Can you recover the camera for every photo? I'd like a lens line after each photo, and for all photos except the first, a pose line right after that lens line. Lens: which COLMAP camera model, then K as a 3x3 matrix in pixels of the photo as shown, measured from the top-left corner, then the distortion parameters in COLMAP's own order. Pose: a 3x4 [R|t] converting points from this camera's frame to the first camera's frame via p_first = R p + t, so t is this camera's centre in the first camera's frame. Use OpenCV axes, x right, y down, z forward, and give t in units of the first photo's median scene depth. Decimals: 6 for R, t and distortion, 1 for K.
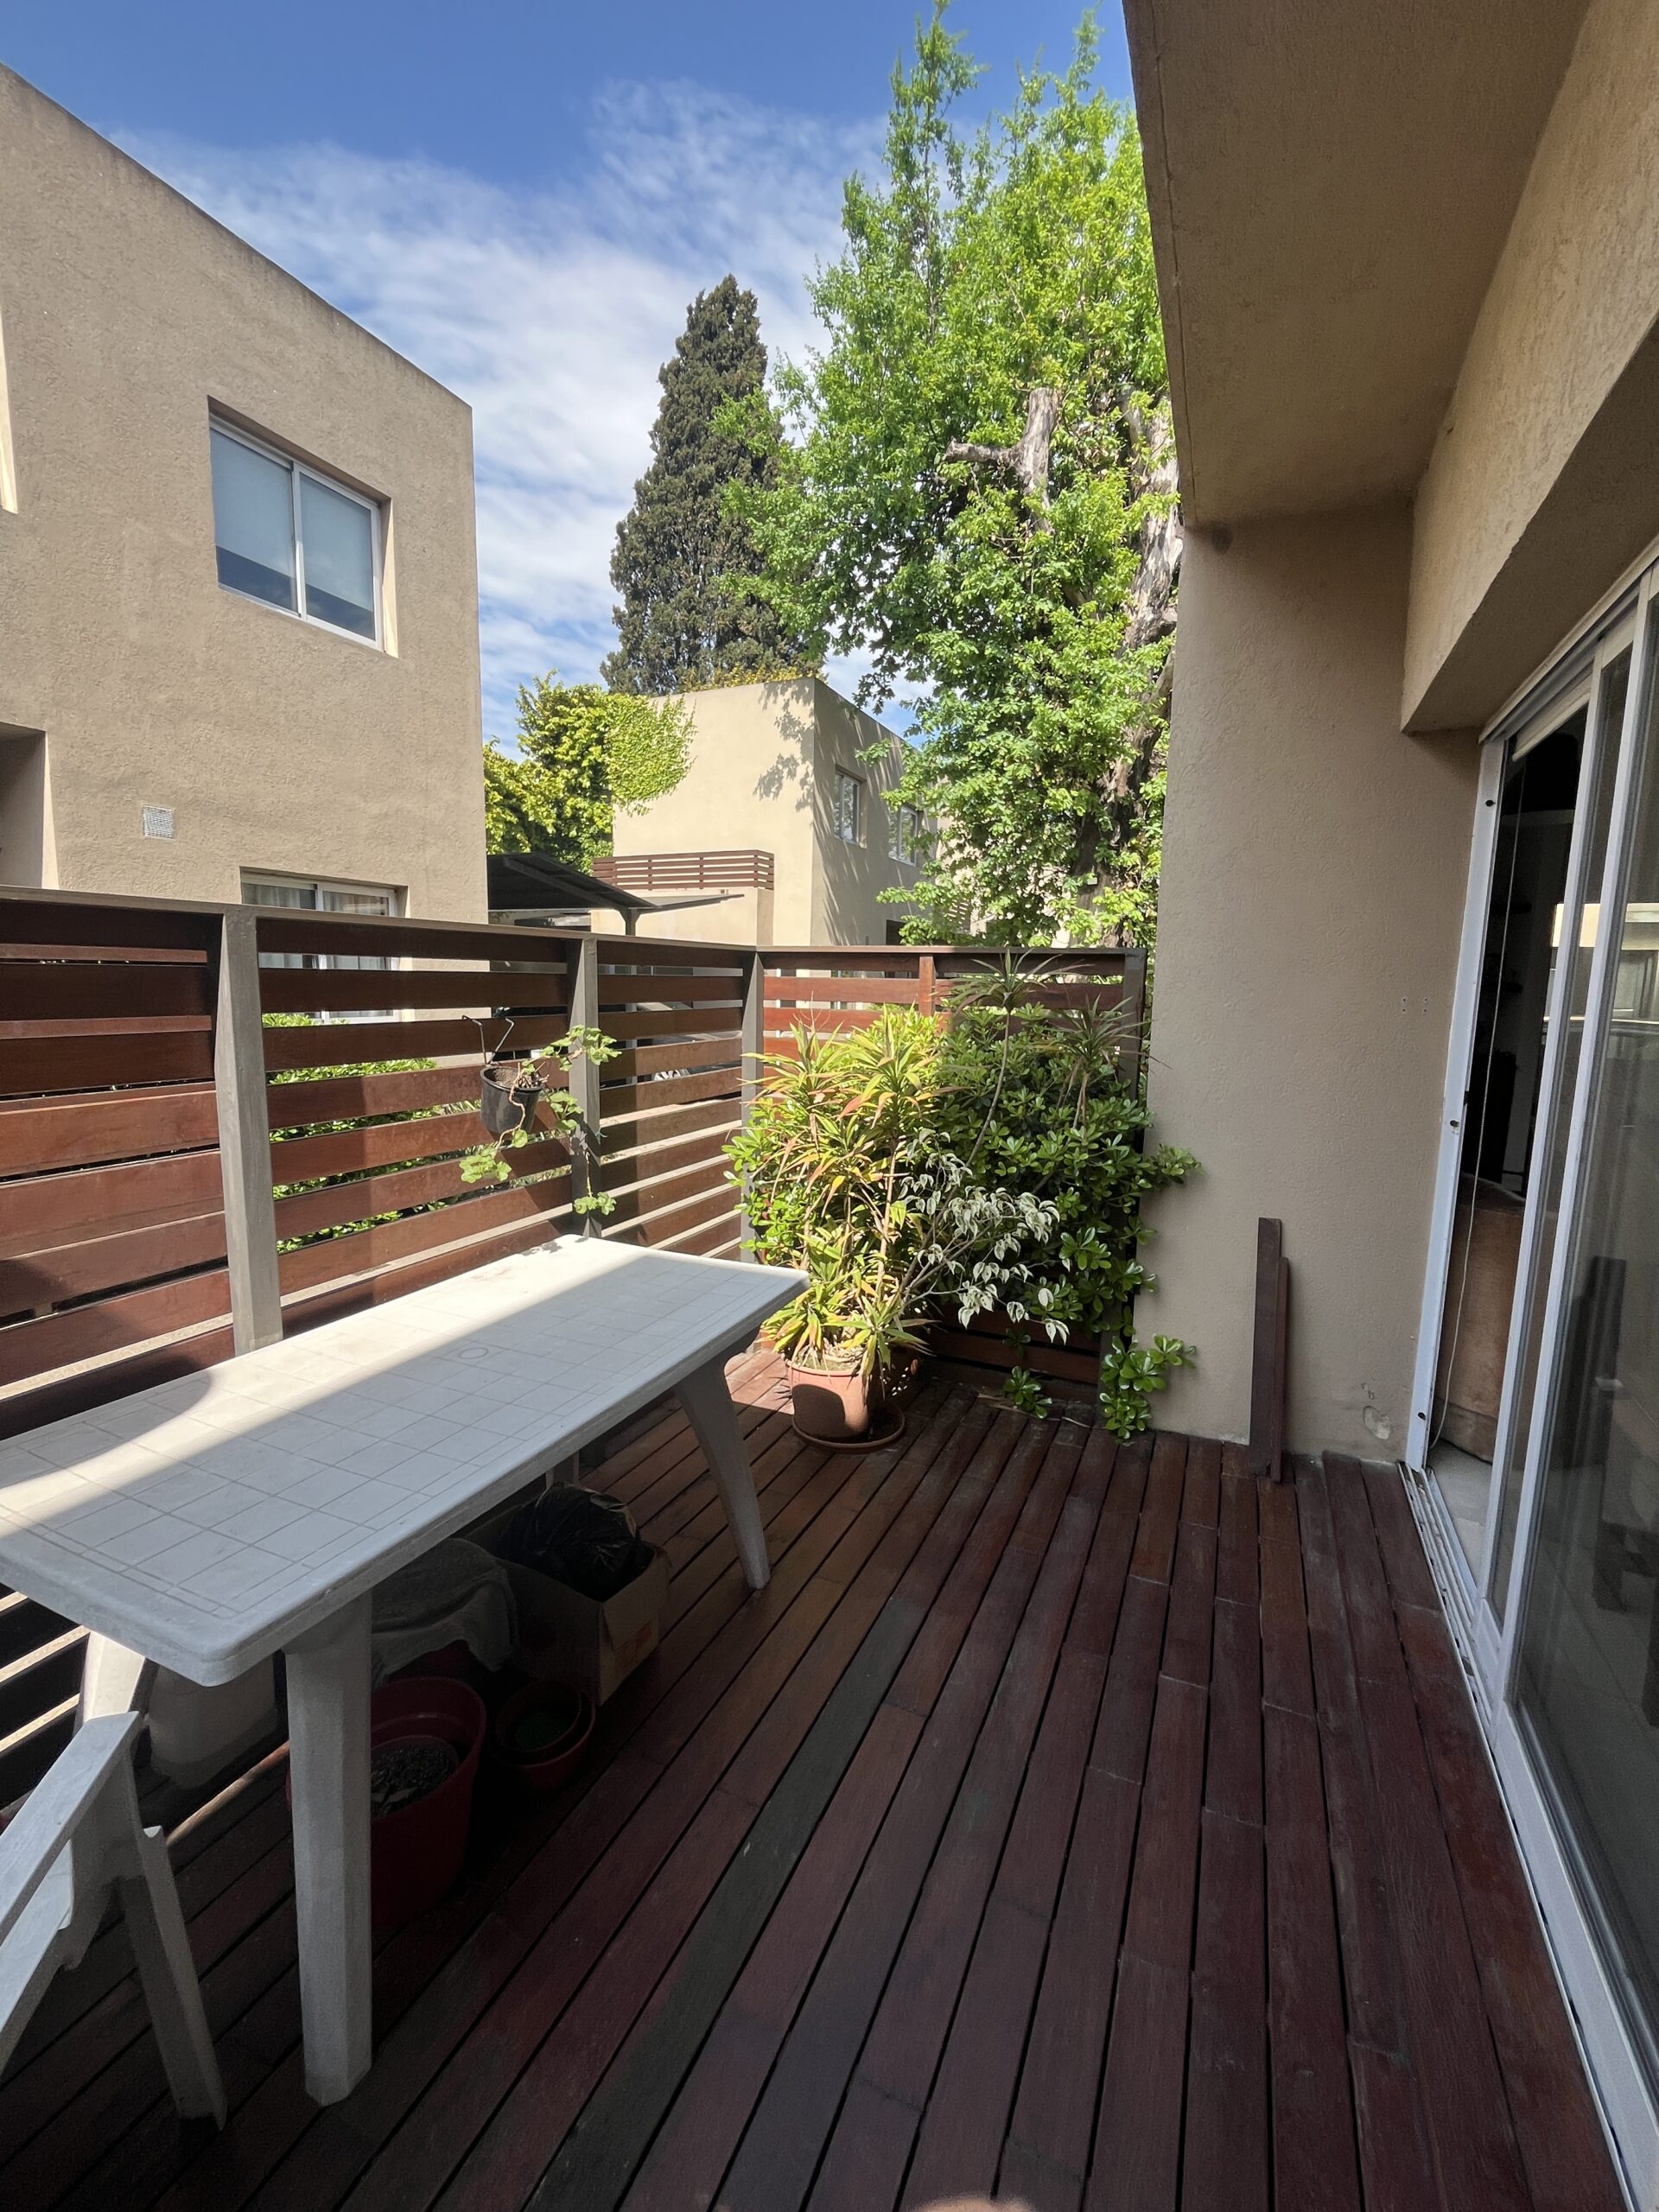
lens RADIAL K [[901.9, 0, 829.0], [0, 901.9, 1099.5], [0, 0, 1]] dist [-0.002957, -0.000410]
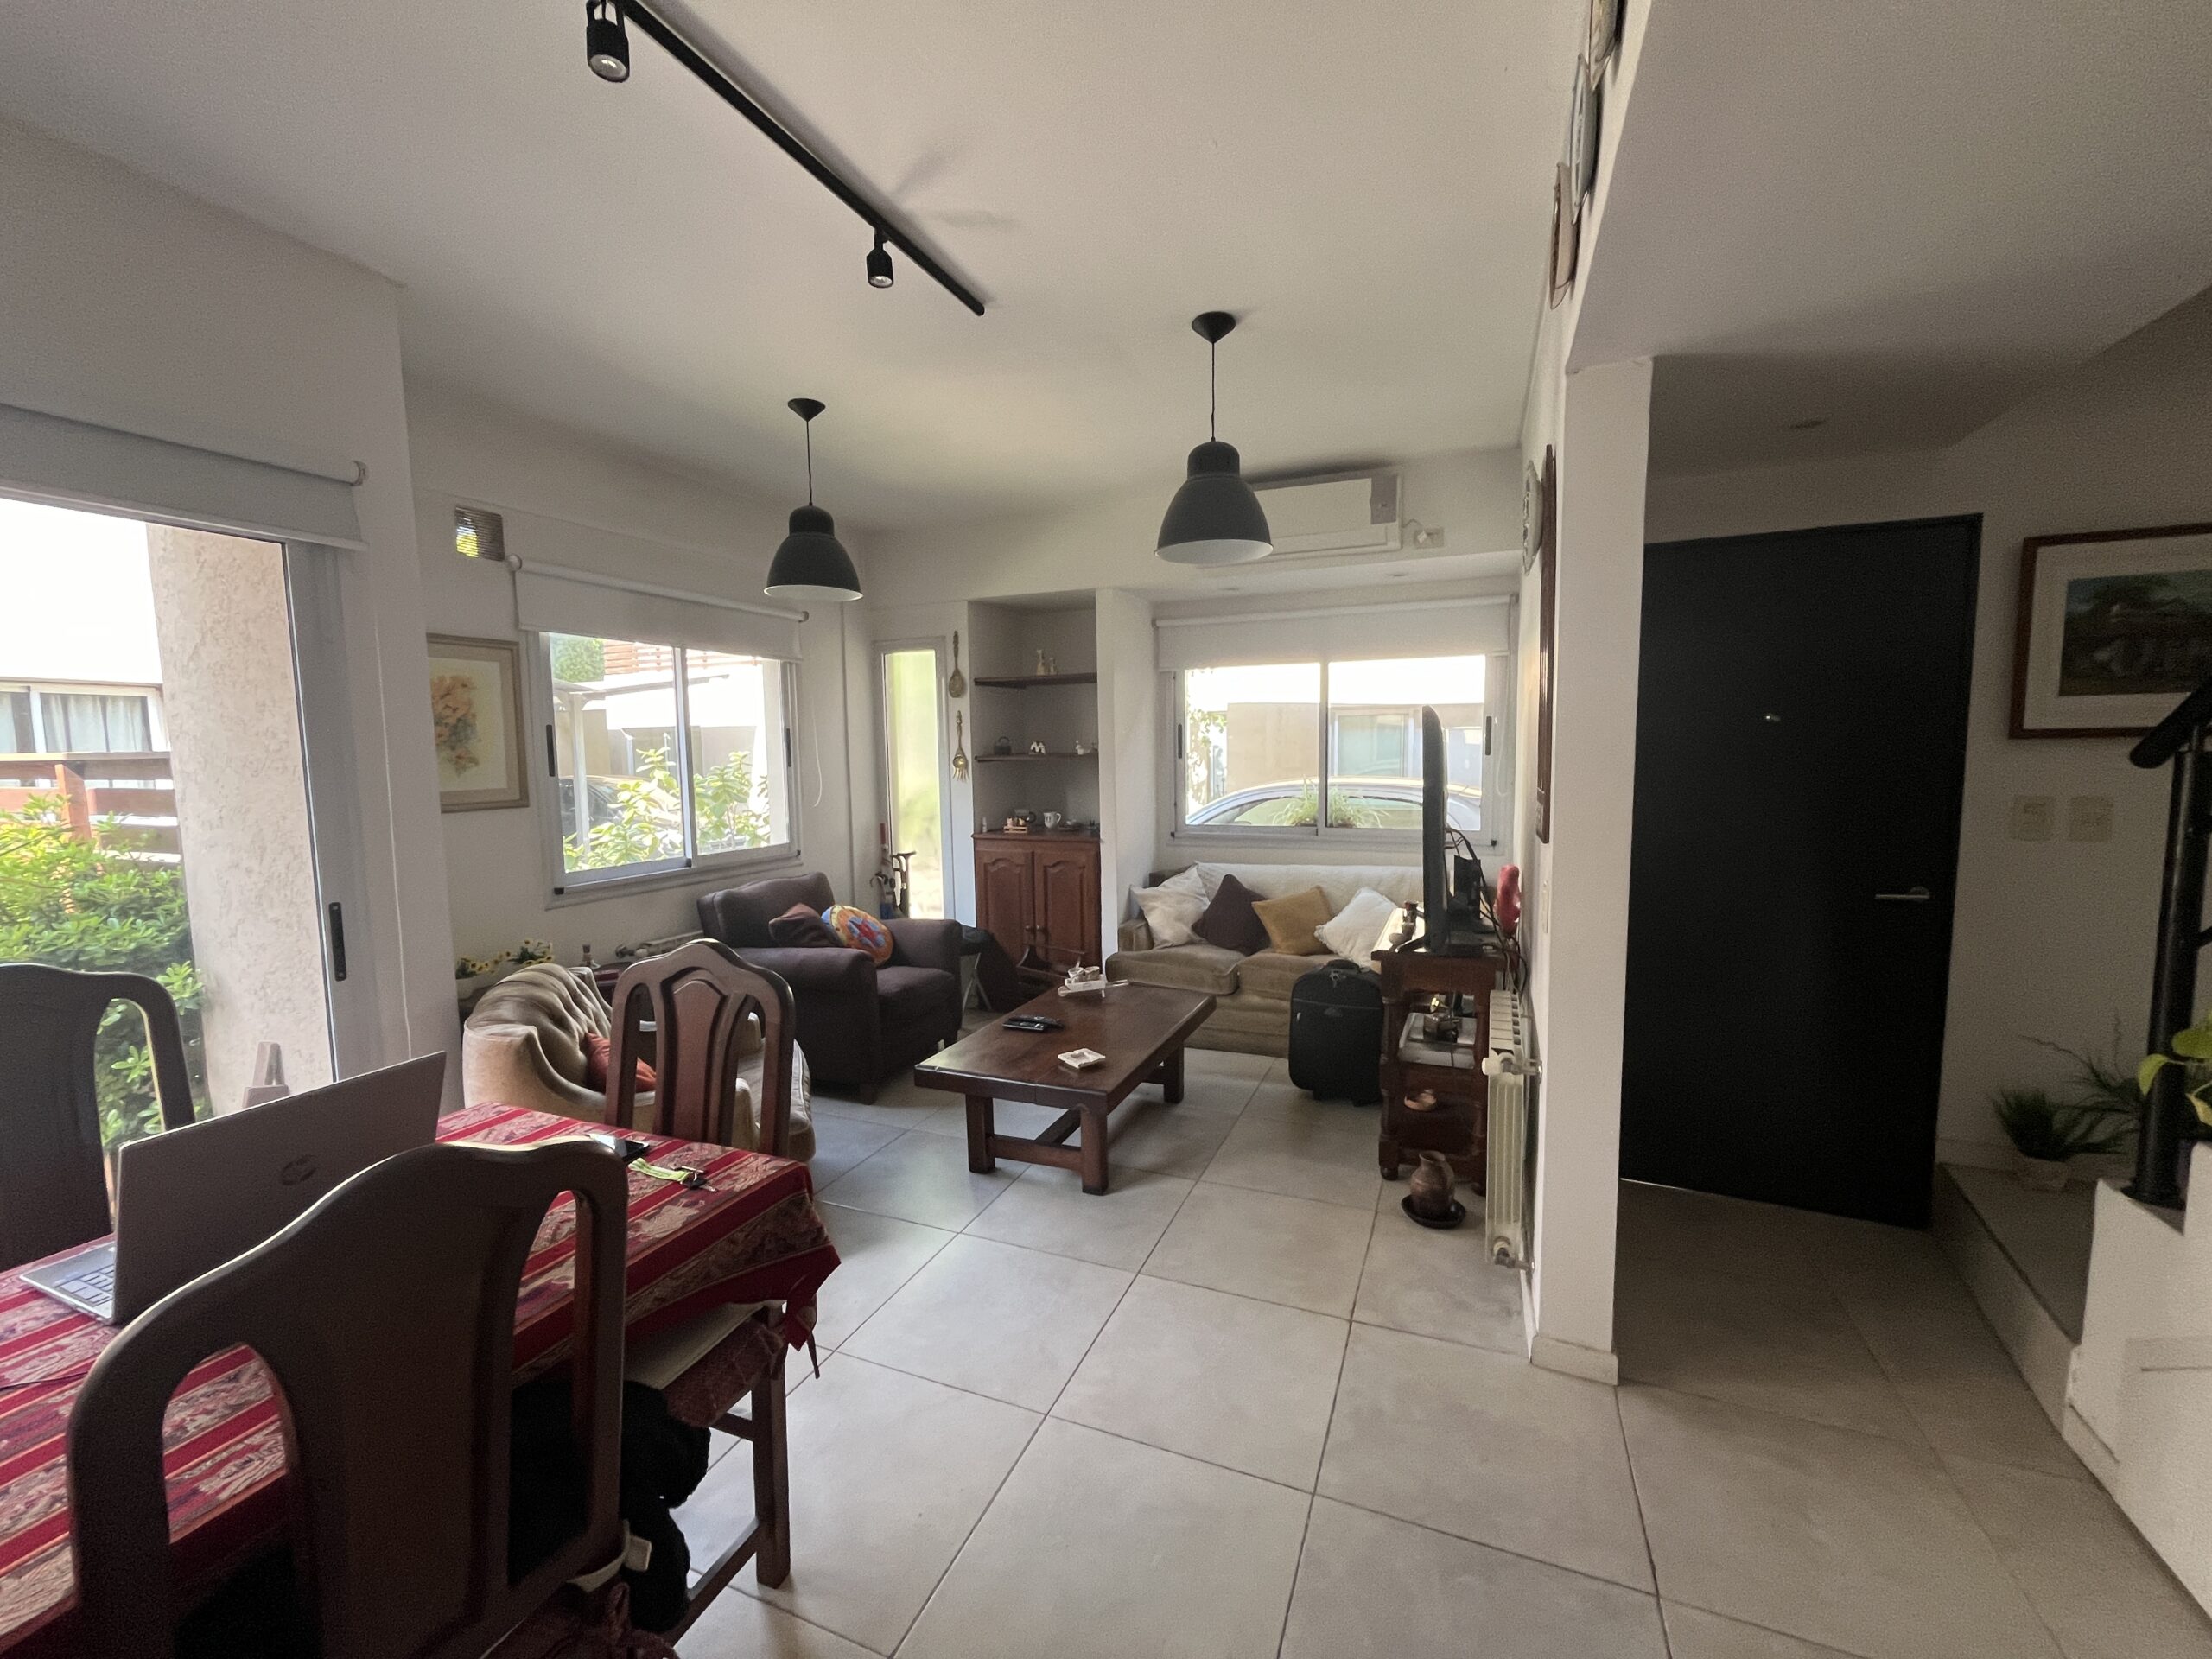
lens RADIAL K [[901.9, 0, 1099.3], [0, 901.9, 829.9], [0, 0, 1]] dist [-0.002957, -0.000410]
pose [[0.998830, -0.036920, 0.031235, 1.829027], [0.038150, 0.998482, -0.039719, -0.021684], [-0.029721, 0.040864, 0.998723, 0.077855]]
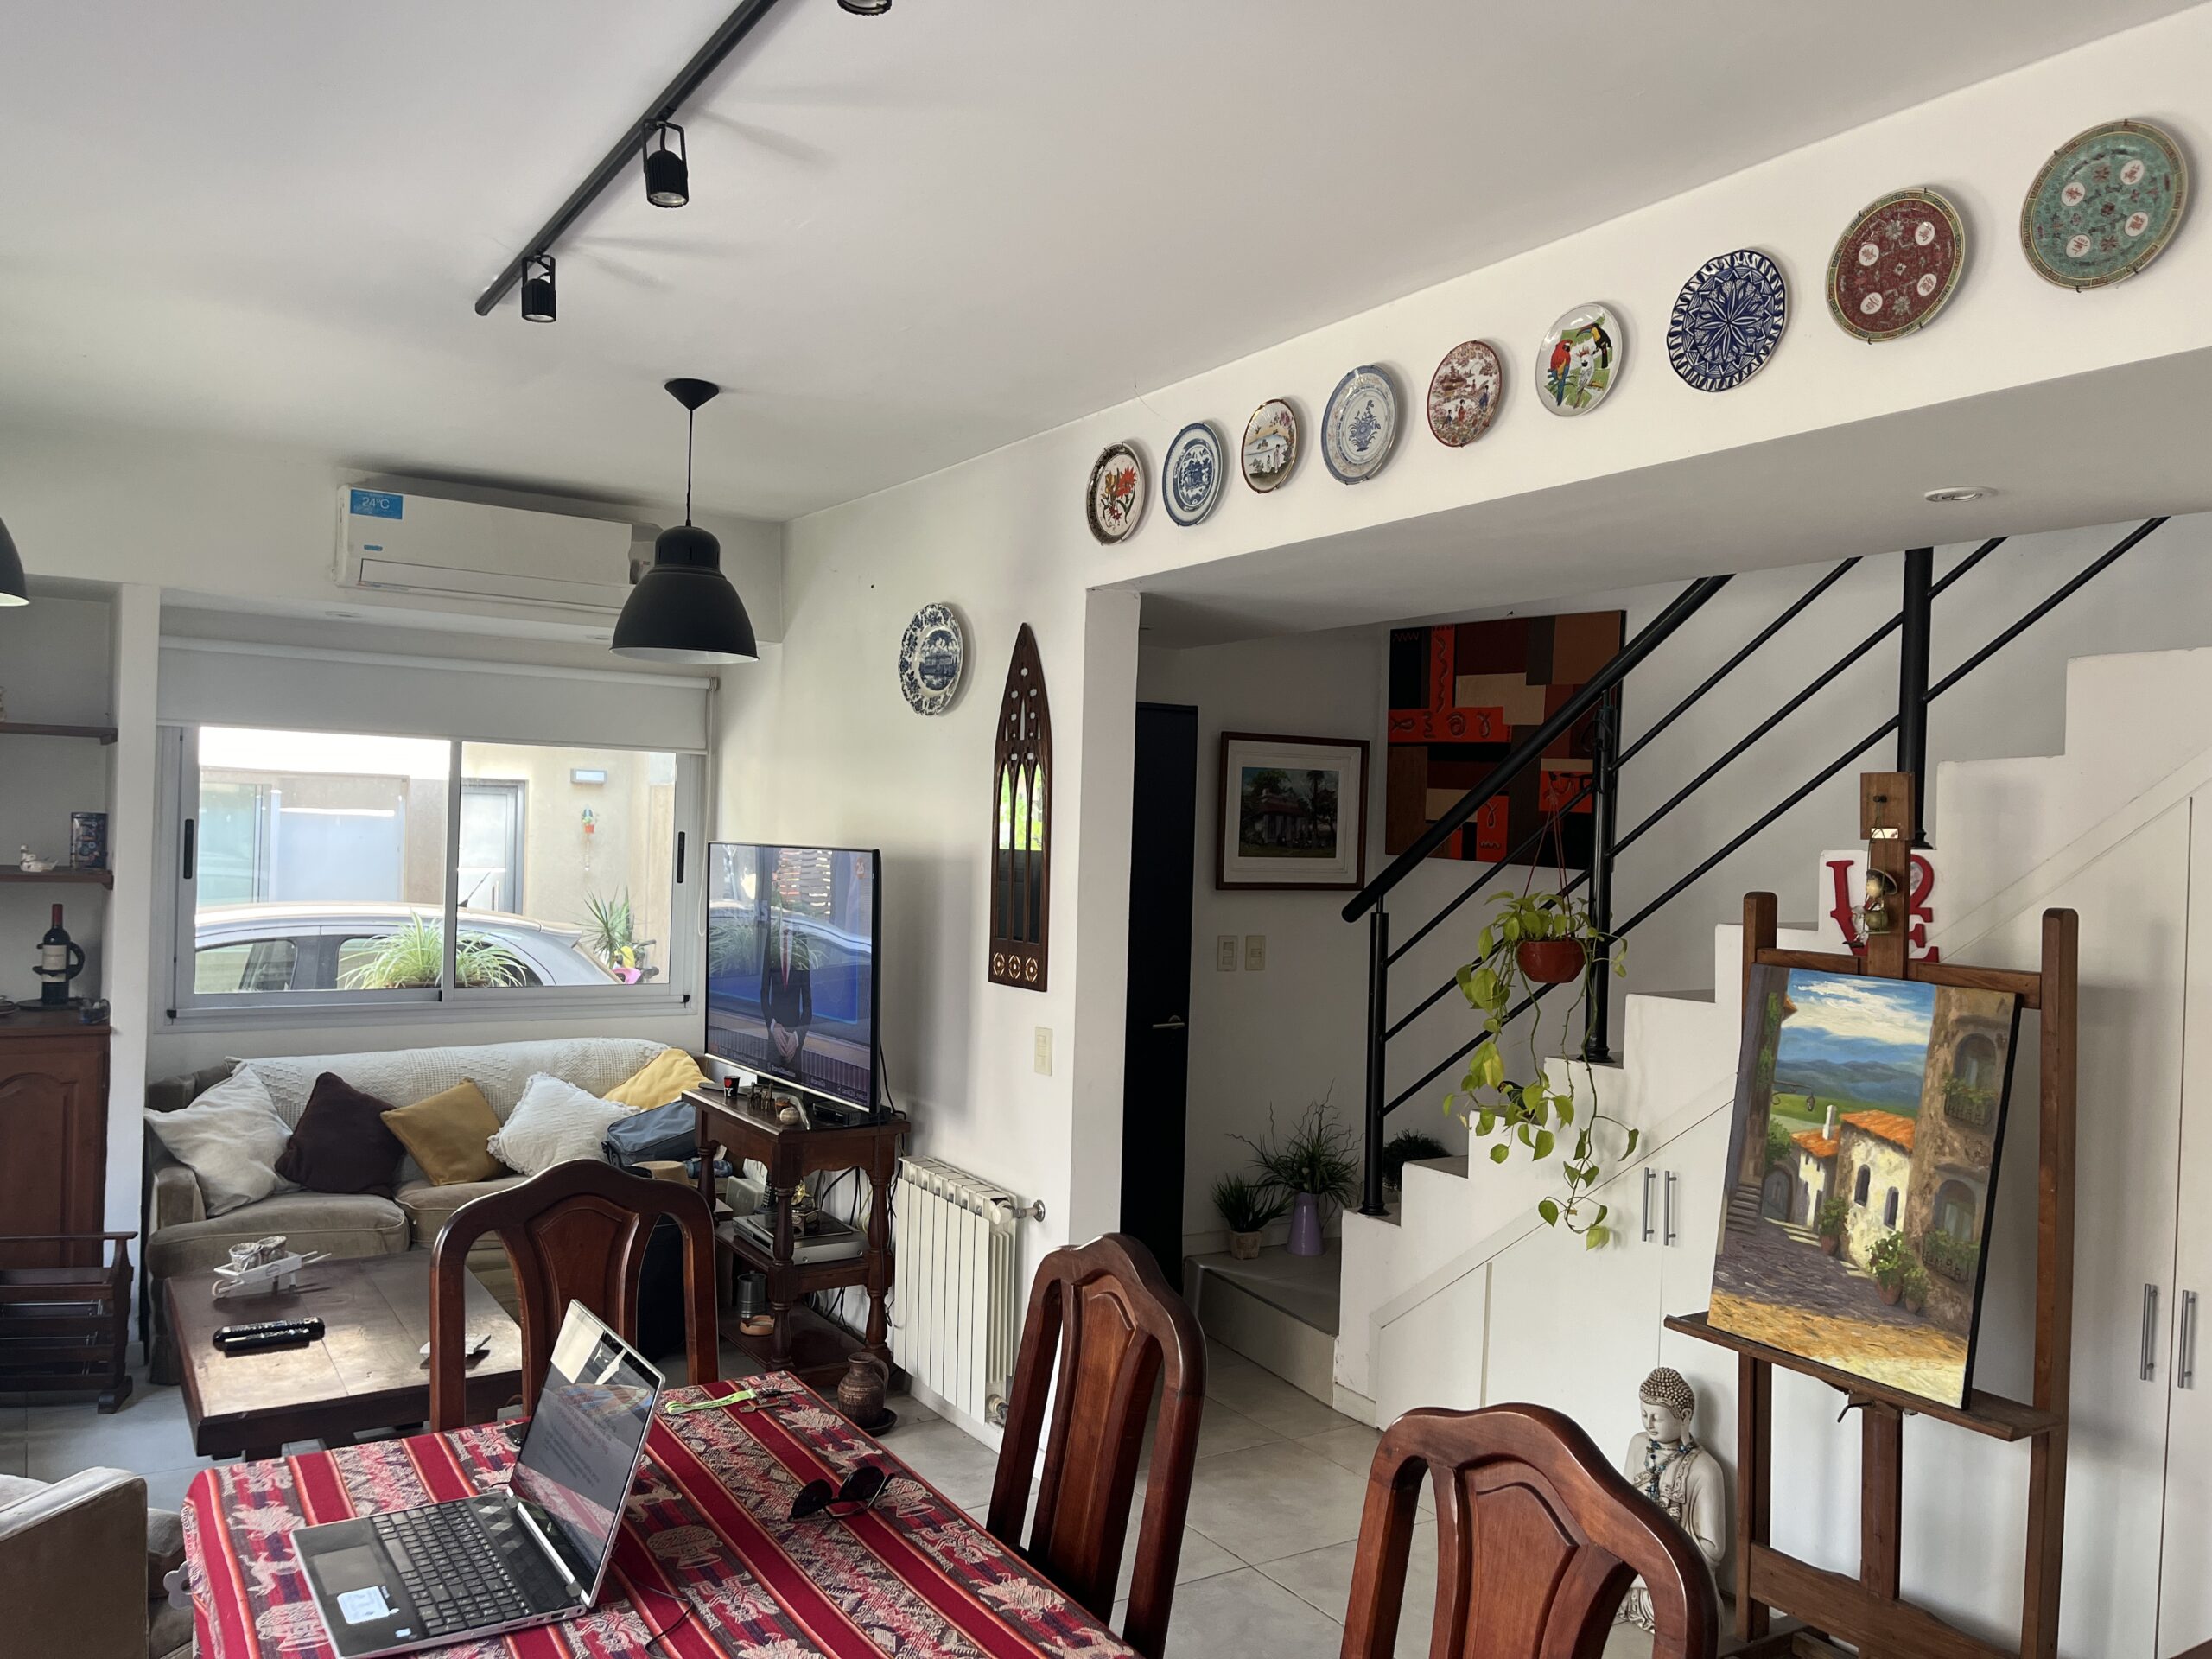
lens RADIAL K [[1667.7, 0, 1111.3], [0, 1667.7, 839.4], [0, 0, 1]] dist [0.059691, -0.072939]
pose [[0.539425, -0.006595, 0.842008, 0.595317], [0.091276, 0.994535, -0.050685, -0.109627], [-0.837072, 0.104196, 0.537079, -0.116253]]
